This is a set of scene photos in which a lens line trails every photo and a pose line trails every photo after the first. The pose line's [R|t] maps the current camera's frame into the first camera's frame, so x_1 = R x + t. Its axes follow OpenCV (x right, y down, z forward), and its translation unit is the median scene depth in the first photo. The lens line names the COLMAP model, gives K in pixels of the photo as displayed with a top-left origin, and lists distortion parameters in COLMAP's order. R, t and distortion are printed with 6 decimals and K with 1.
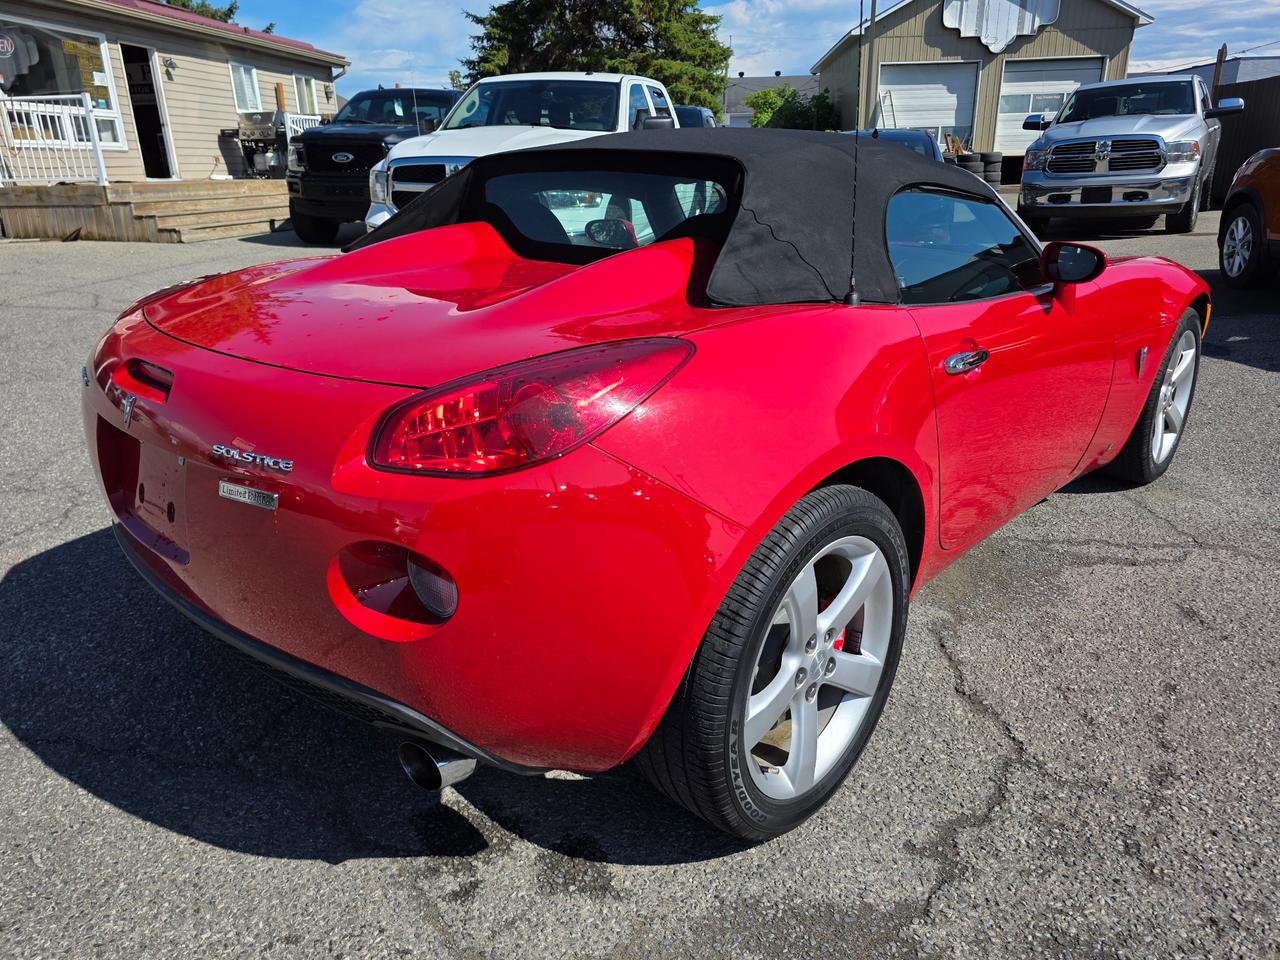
lens RADIAL K [[858.8, 0, 634.4], [0, 858.8, 474.4], [0, 0, 1]] dist [0.040186, -0.030110]
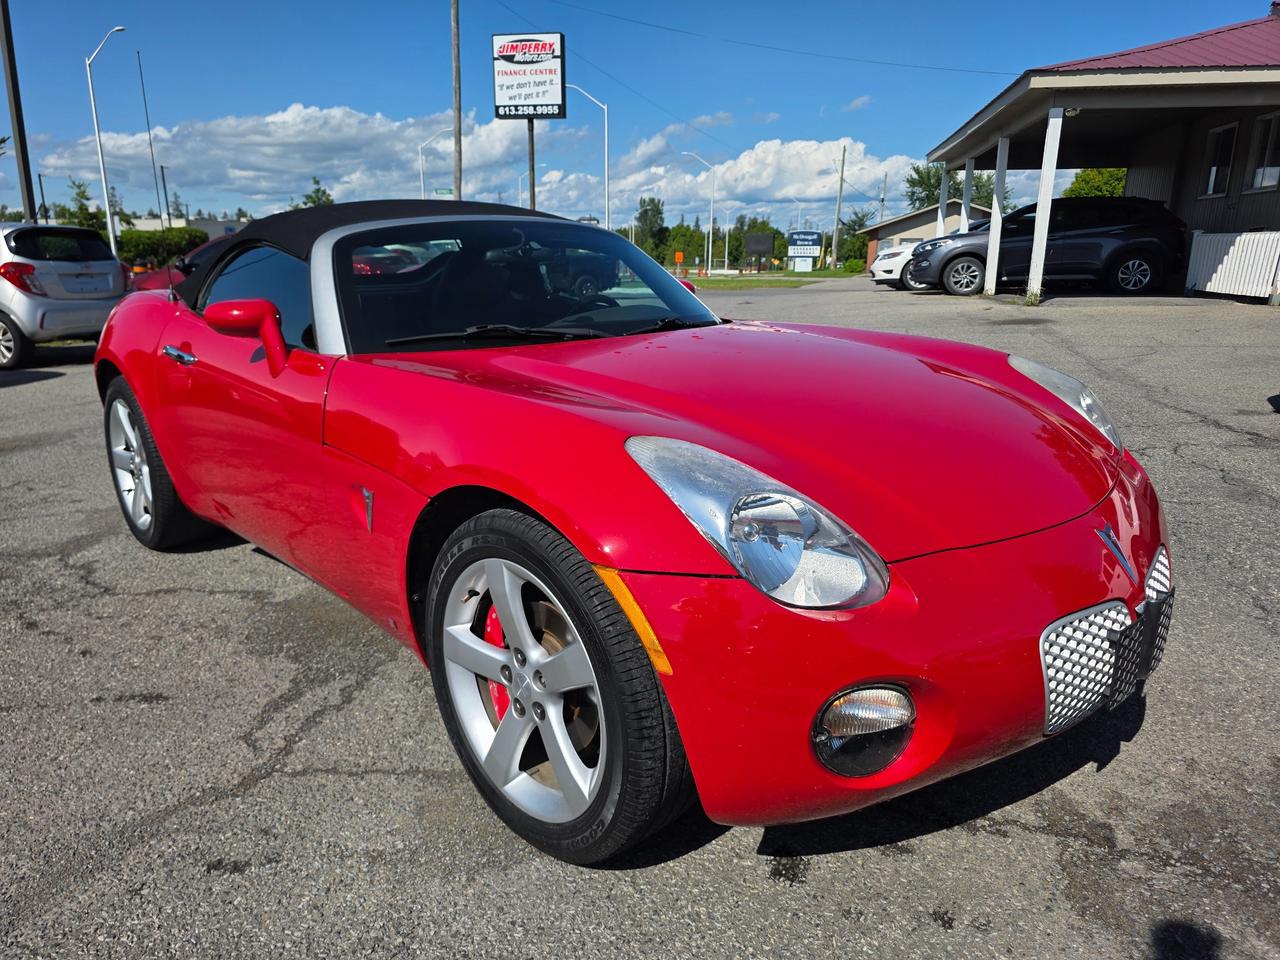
lens RADIAL K [[859.5, 0, 644.9], [0, 859.5, 475.2], [0, 0, 1]] dist [0.037671, -0.028241]
pose [[-0.042525, 0.274205, -0.960730, 0.237638], [-0.341057, 0.899853, 0.271926, -0.080679], [0.939080, 0.339228, 0.055253, 0.224007]]
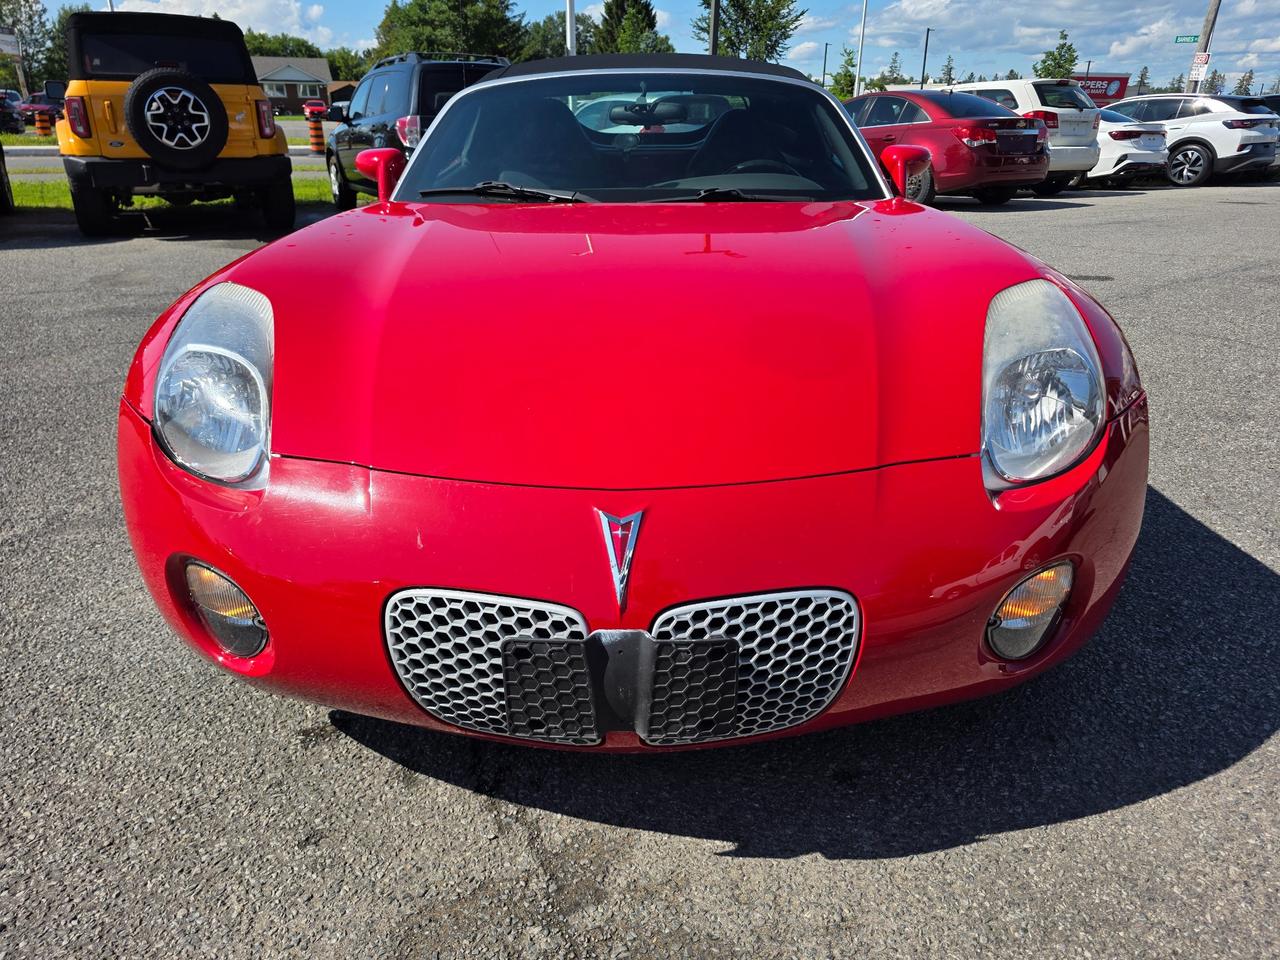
lens RADIAL K [[862.0, 0, 657.7], [0, 862.0, 483.1], [0, 0, 1]] dist [0.038993, -0.030252]
pose [[-0.729691, 0.284568, -0.621749, 0.173111], [-0.224539, 0.759141, 0.610972, -0.116105], [0.645859, 0.585427, -0.490042, 0.329856]]
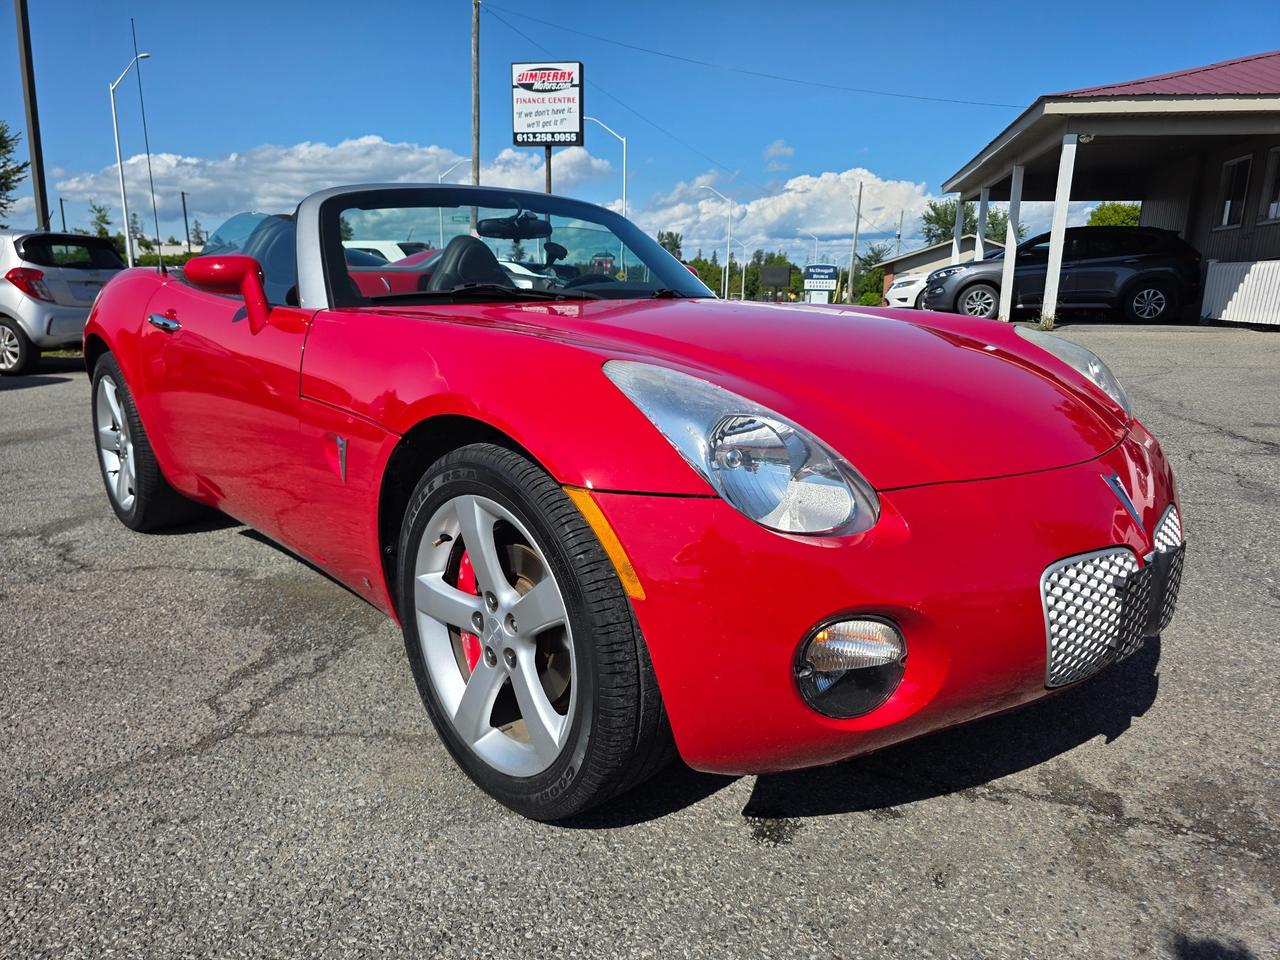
lens RADIAL K [[862.0, 0, 657.7], [0, 862.0, 483.1], [0, 0, 1]] dist [0.038993, -0.030252]
pose [[-0.047790, 0.245585, -0.968196, 0.235349], [-0.352936, 0.902627, 0.246374, -0.069793], [0.934426, 0.353486, 0.043539, 0.232297]]
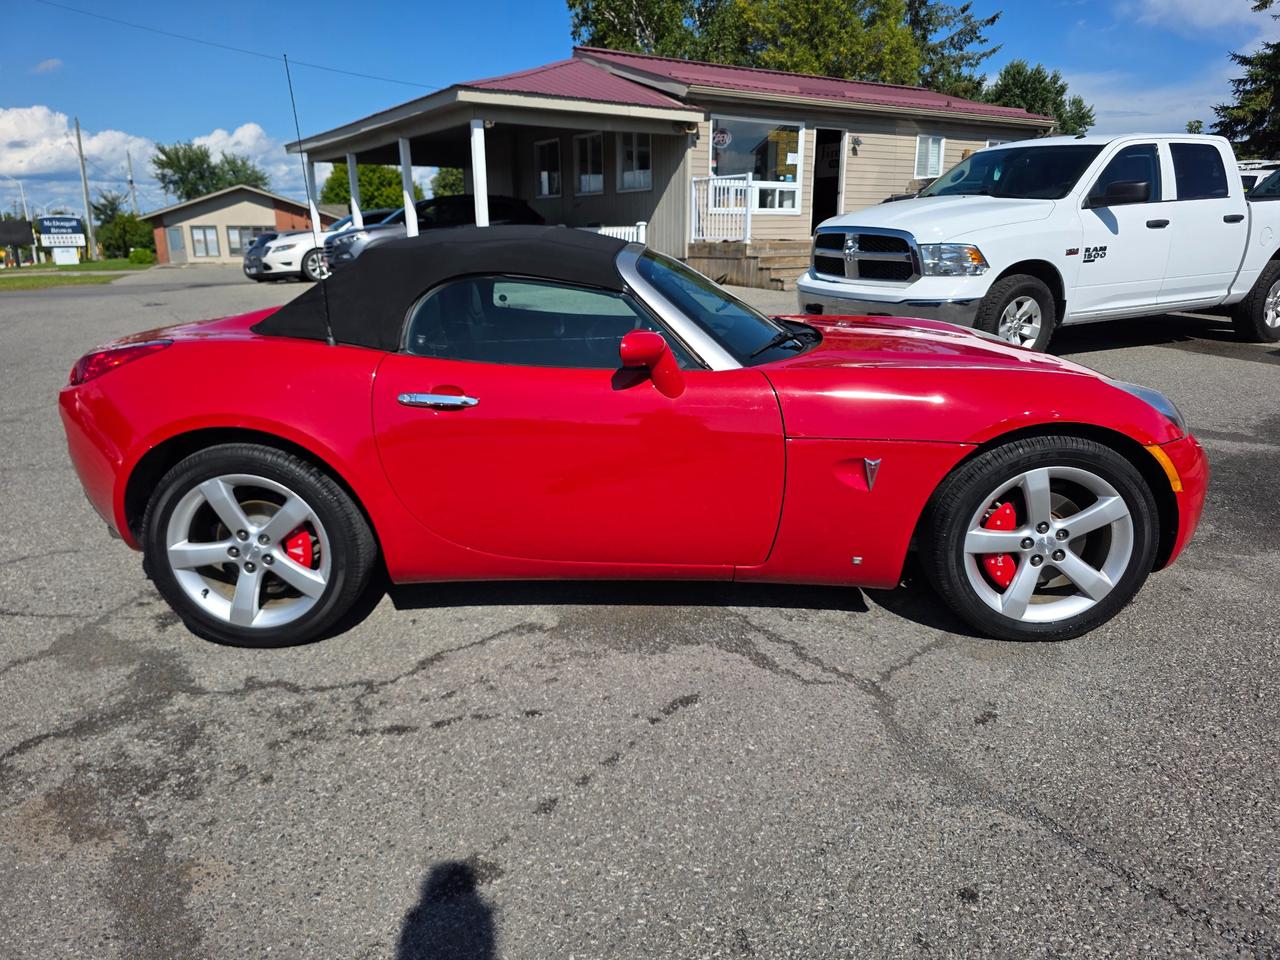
lens RADIAL K [[858.8, 0, 634.4], [0, 858.8, 474.4], [0, 0, 1]] dist [0.040186, -0.030110]
pose [[0.674186, 0.213521, -0.707023, 0.205334], [-0.253522, 0.966037, 0.049997, -0.021359], [0.693686, 0.145539, 0.705421, 0.034530]]
